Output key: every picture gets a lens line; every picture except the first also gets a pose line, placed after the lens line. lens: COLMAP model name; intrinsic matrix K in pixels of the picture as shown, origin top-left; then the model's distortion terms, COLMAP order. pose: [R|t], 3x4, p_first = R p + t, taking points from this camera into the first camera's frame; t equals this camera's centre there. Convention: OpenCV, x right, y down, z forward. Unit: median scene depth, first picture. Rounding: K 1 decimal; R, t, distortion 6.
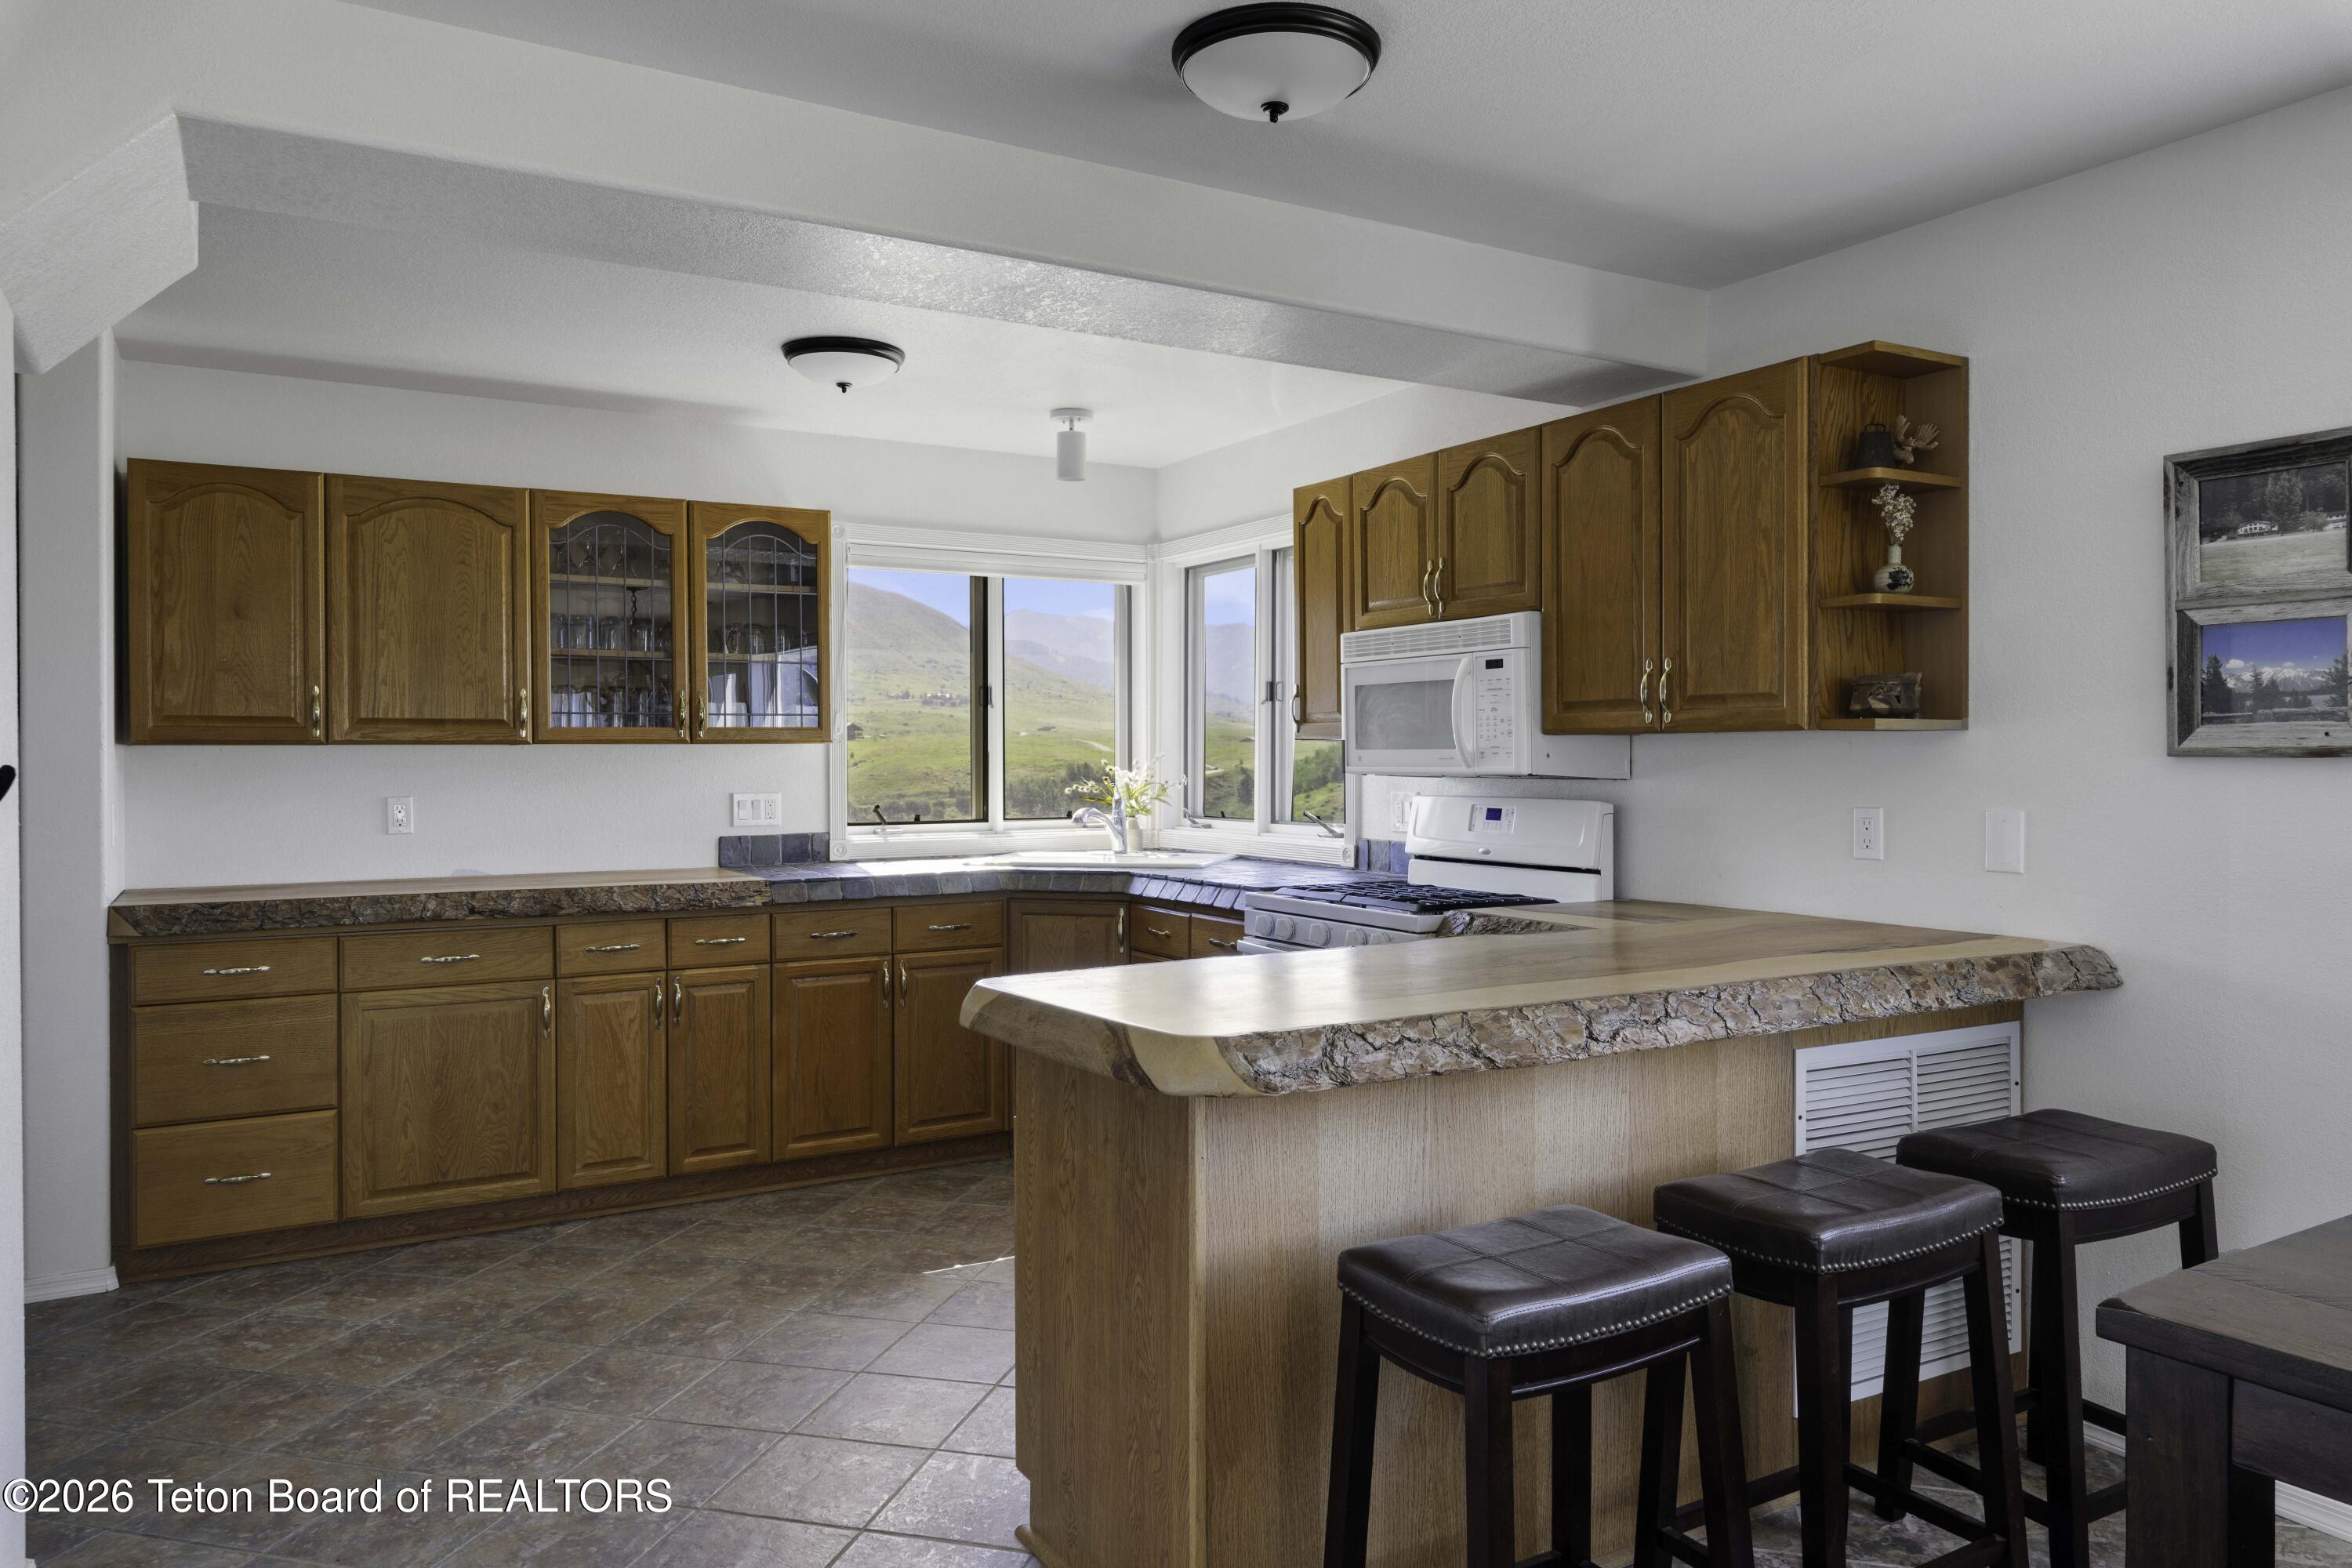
lens RADIAL K [[1583.7, 0, 1183.1], [0, 1583.7, 767.5], [0, 0, 1]] dist [-0.001061, -0.000707]
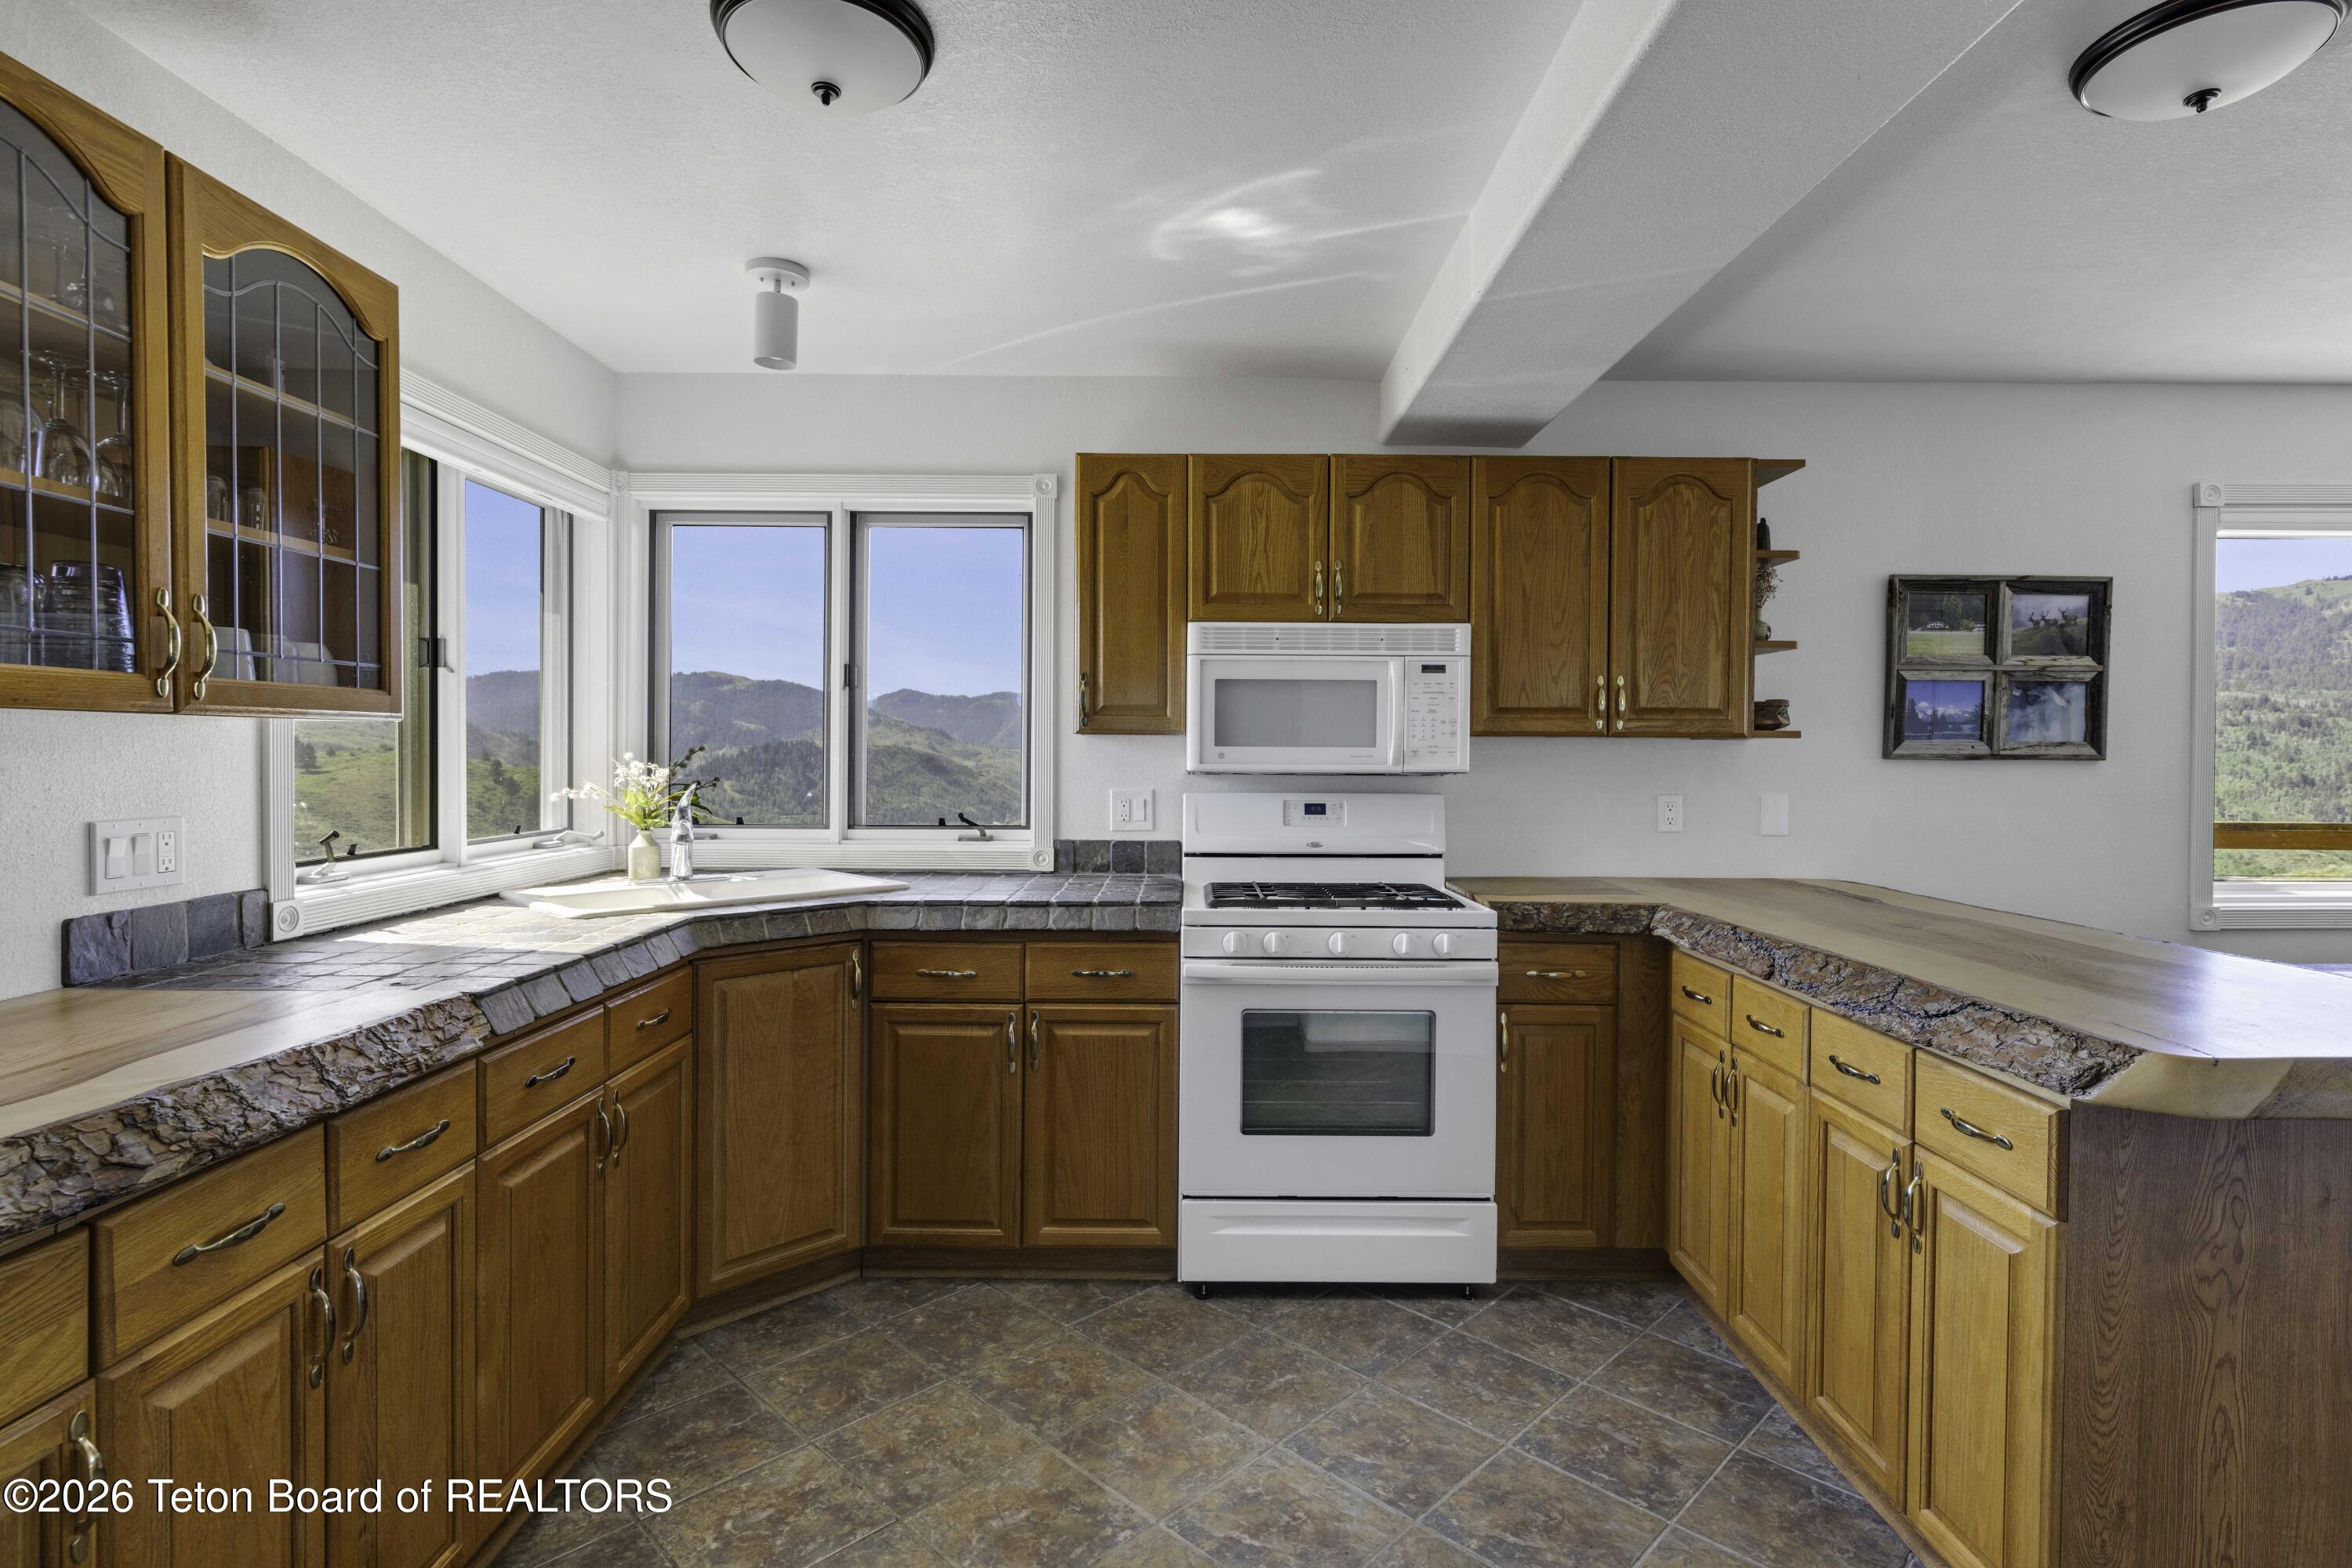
lens RADIAL K [[1143.6, 0, 1175.2], [0, 1143.6, 769.6], [0, 0, 1]] dist [-0.001345, -0.001085]
pose [[0.502971, -0.006549, 0.864278, -0.513320], [-0.001788, 0.999961, 0.008618, -0.003262], [-0.864301, -0.005880, 0.502940, 0.697547]]
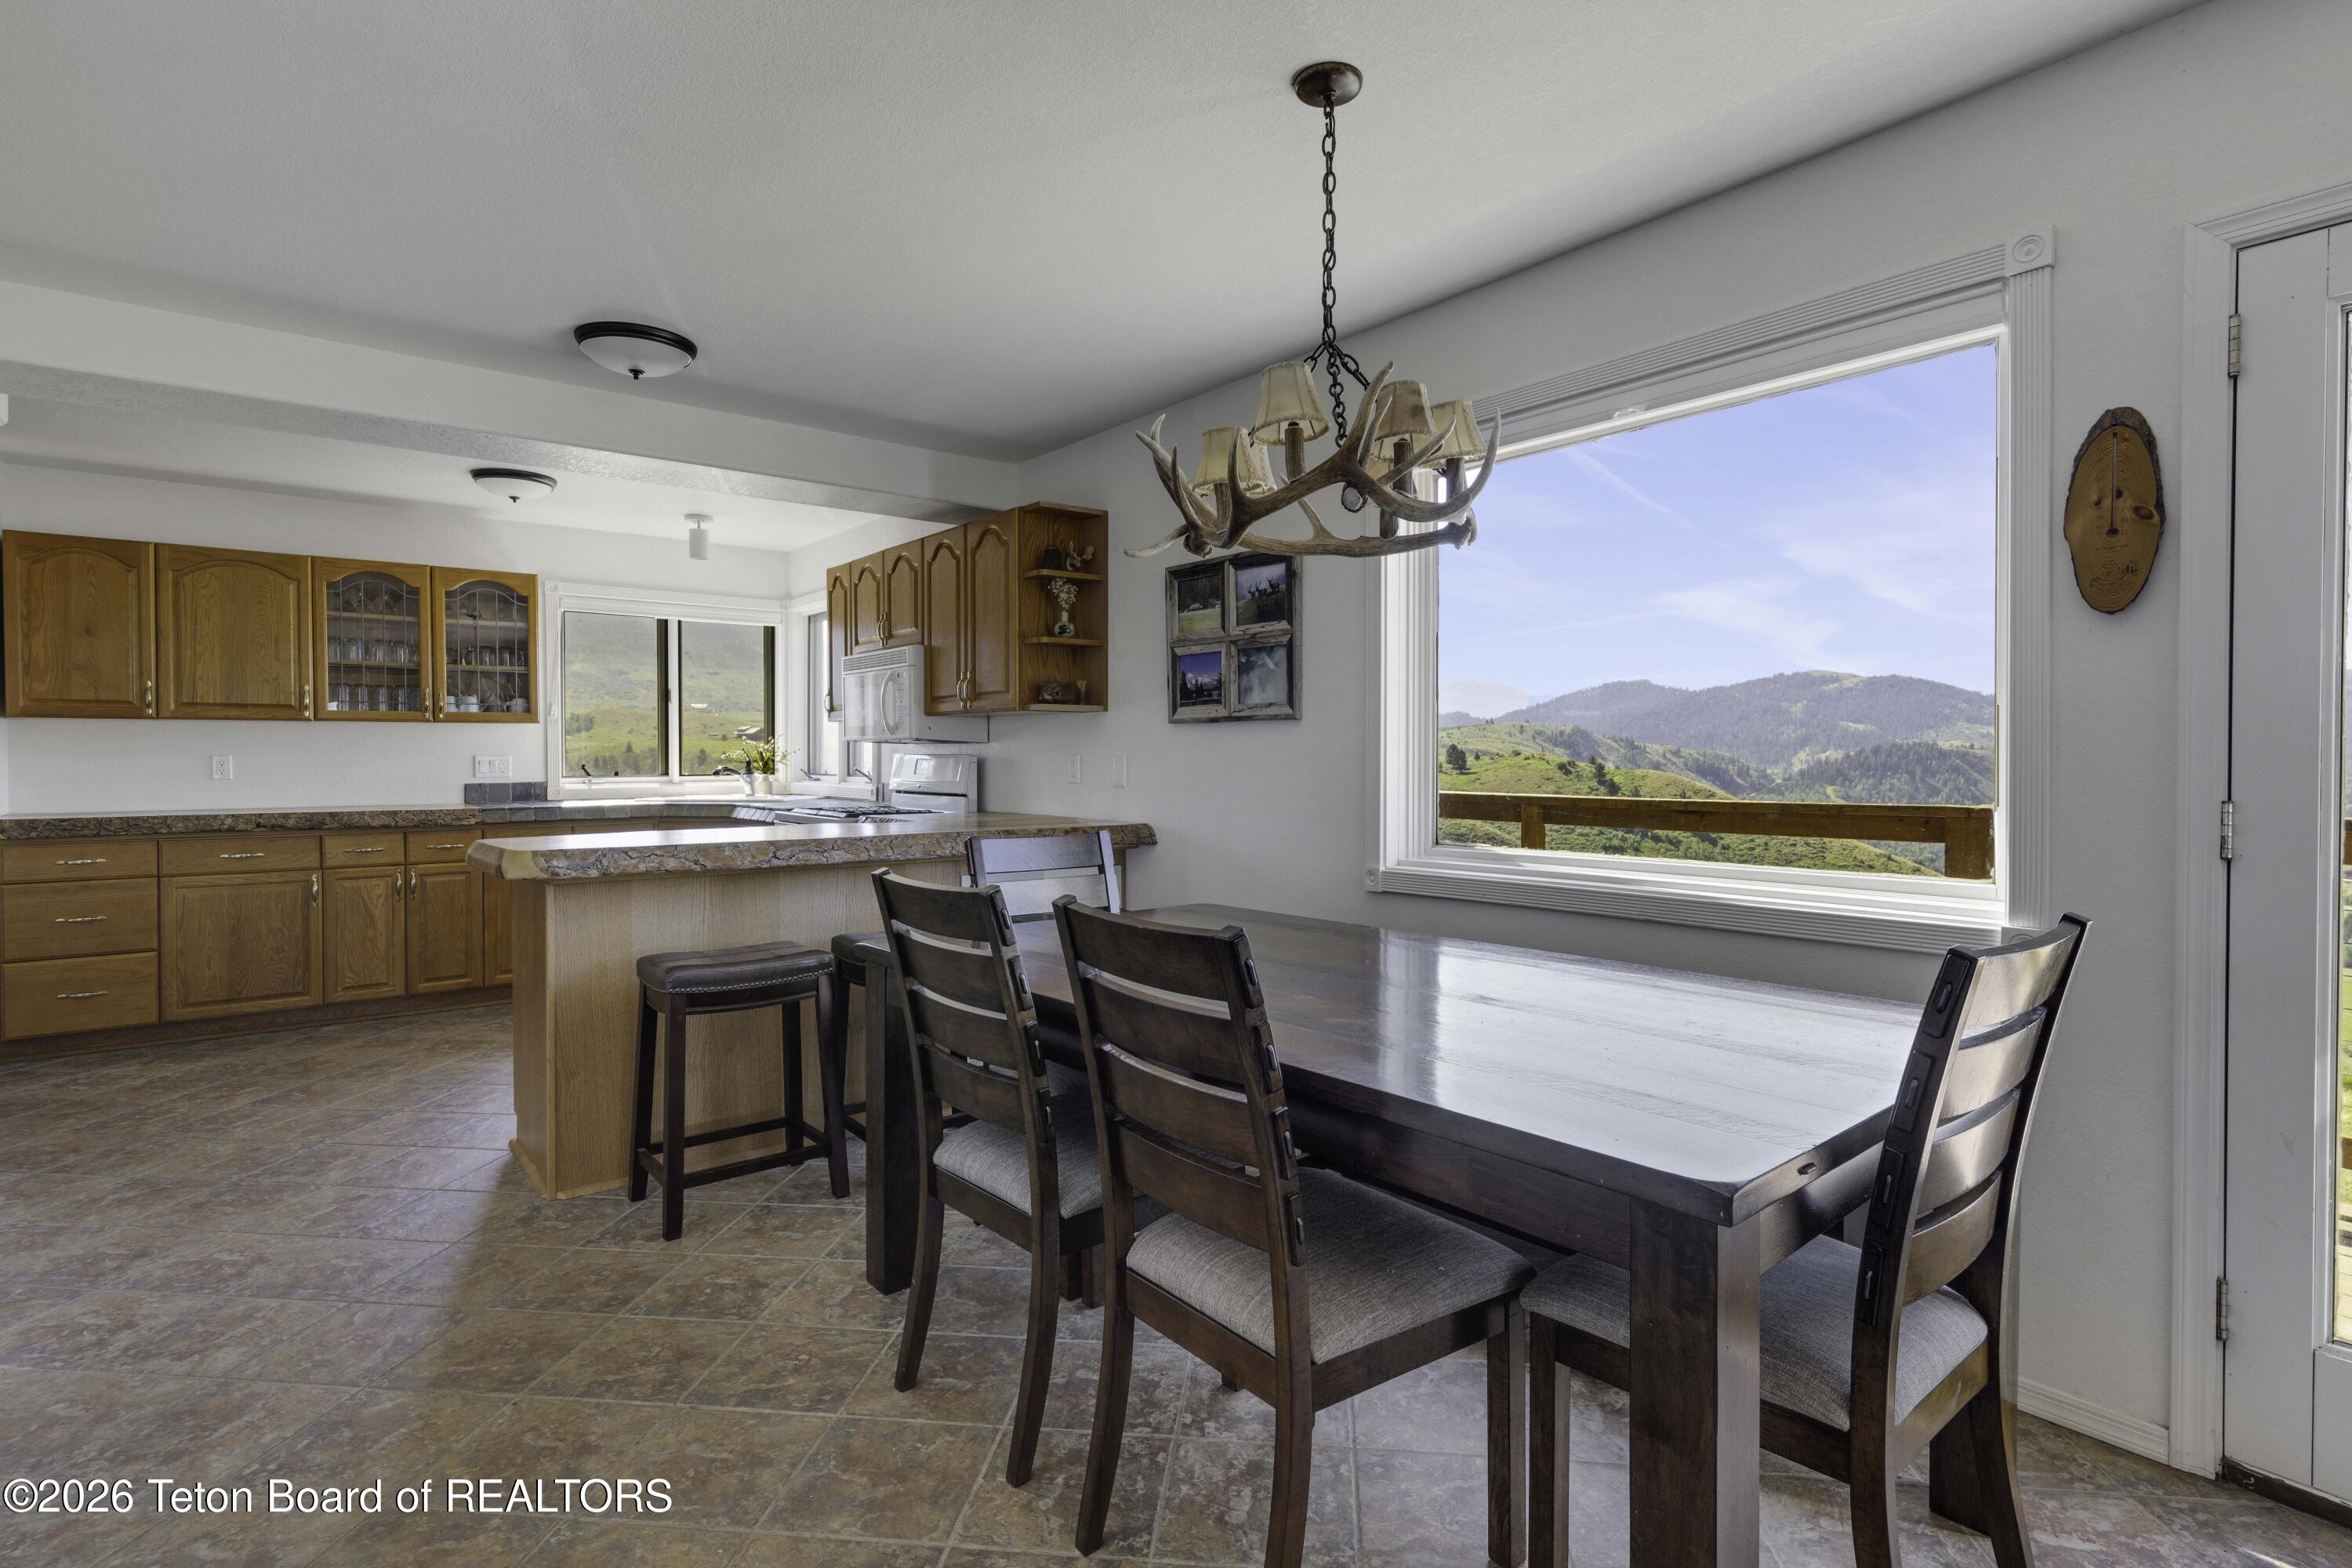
lens RADIAL K [[1143.6, 0, 1185.3], [0, 1143.6, 770.5], [0, 0, 1]] dist [-0.001345, -0.001085]
pose [[0.988429, 0.000083, 0.151685, 0.288073], [-0.001213, 0.999972, 0.007359, 0.026926], [-0.151680, -0.007458, 0.988401, -0.257739]]
